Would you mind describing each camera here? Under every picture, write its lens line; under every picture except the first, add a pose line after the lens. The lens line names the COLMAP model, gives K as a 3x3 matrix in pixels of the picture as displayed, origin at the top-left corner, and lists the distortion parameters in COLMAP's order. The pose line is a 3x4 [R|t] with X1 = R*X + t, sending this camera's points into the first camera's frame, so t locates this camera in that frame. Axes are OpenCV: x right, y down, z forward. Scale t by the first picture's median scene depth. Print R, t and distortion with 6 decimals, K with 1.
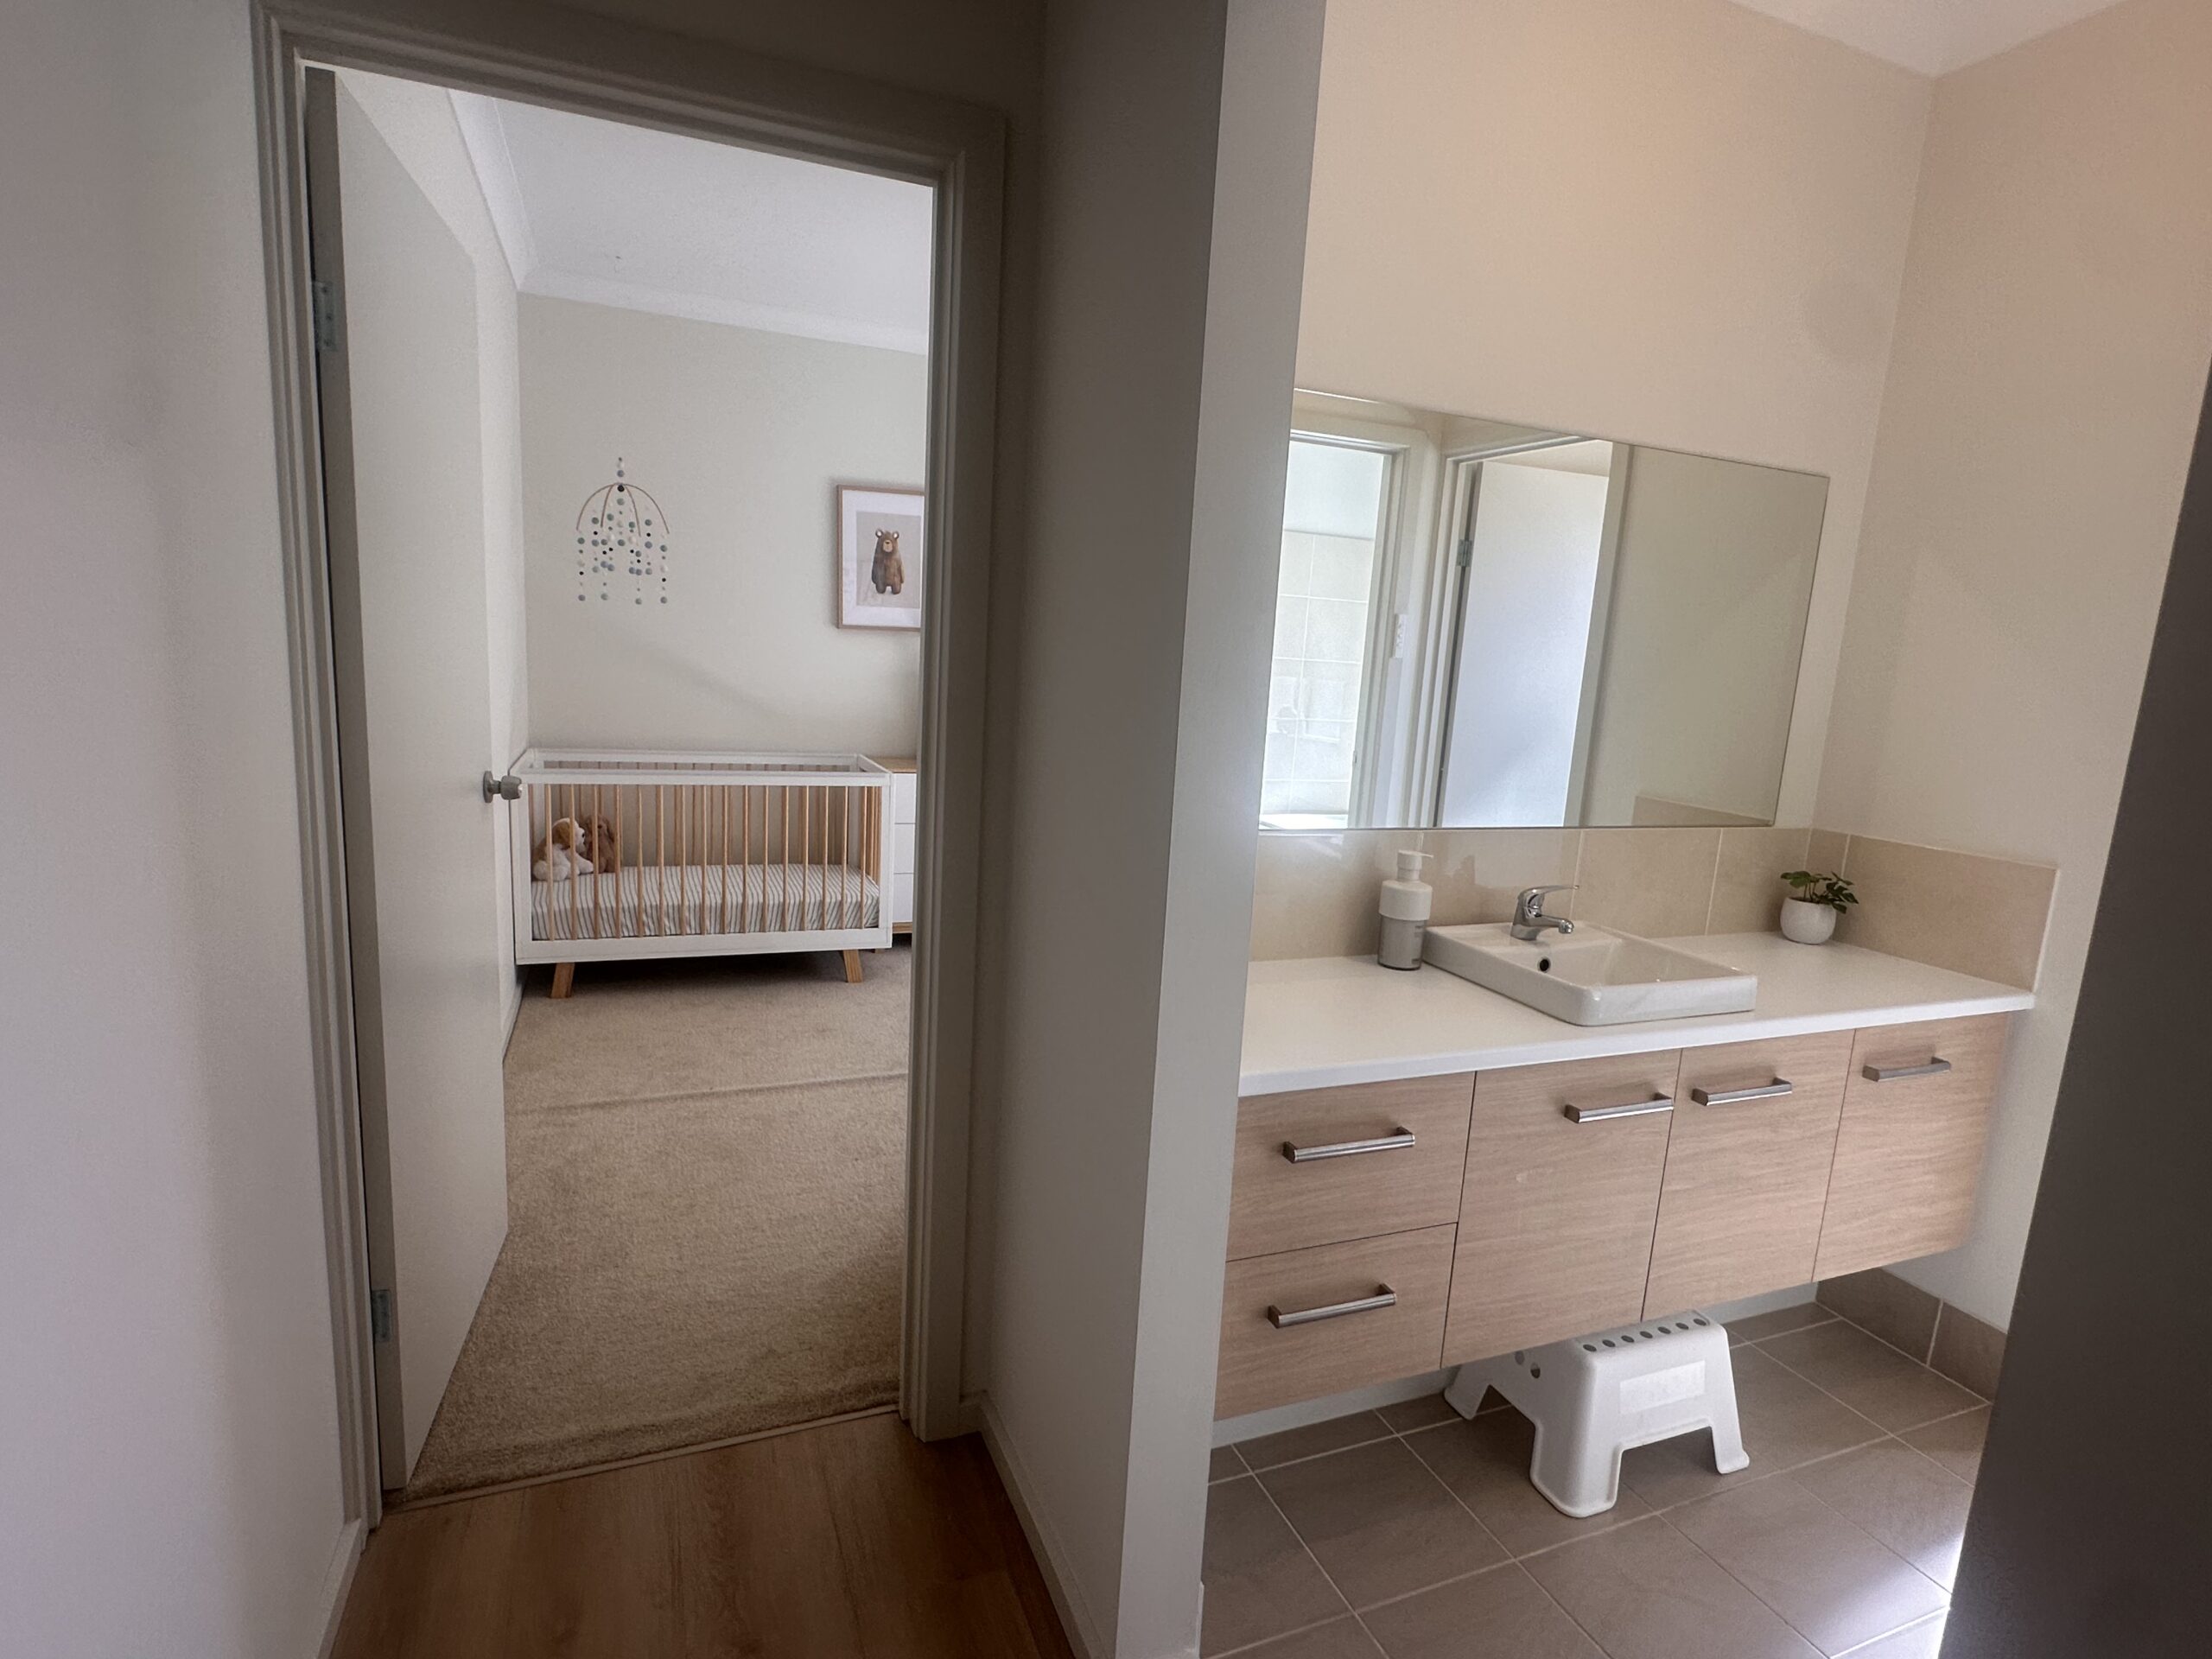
lens RADIAL K [[1131.0, 0, 1096.6], [0, 1131.0, 836.2], [0, 0, 1]] dist [-0.005910, 0.002051]
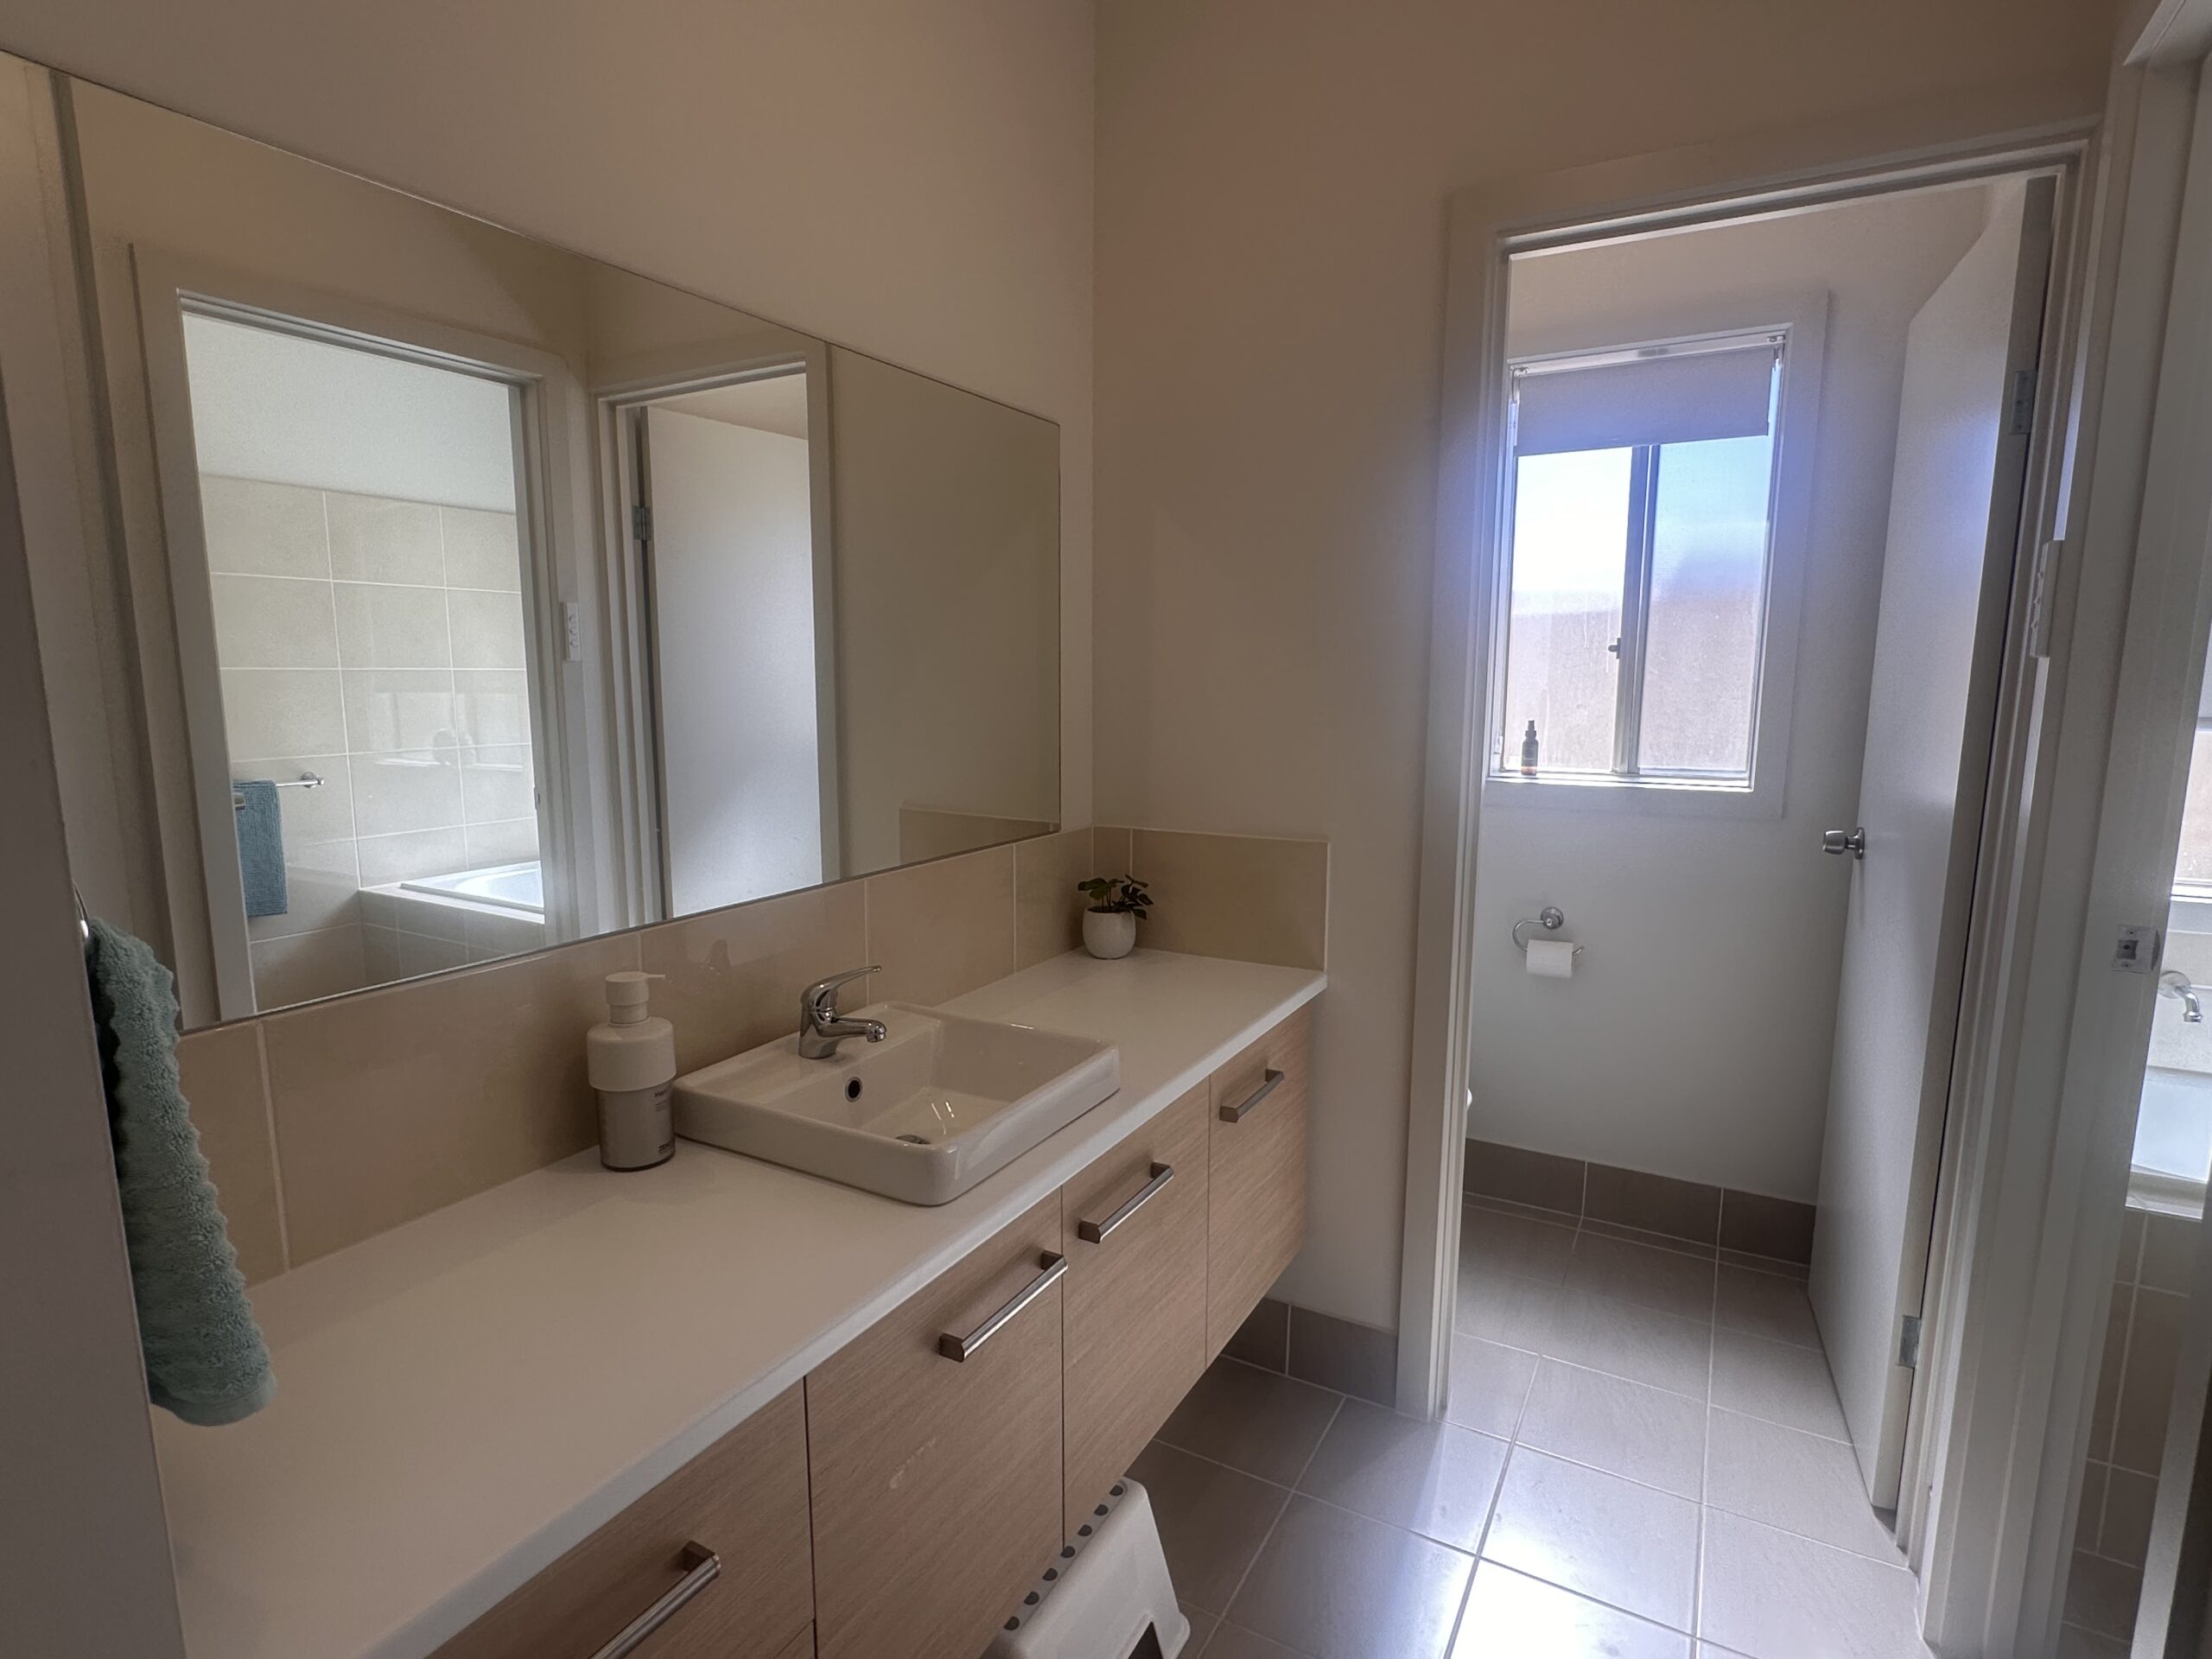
lens RADIAL K [[1131.0, 0, 1105.5], [0, 1131.0, 840.4], [0, 0, 1]] dist [-0.005910, 0.002051]
pose [[0.777362, -0.149906, 0.610930, 0.111324], [0.146690, 0.987614, 0.055682, -0.051248], [-0.611711, 0.046333, 0.789724, 0.339046]]
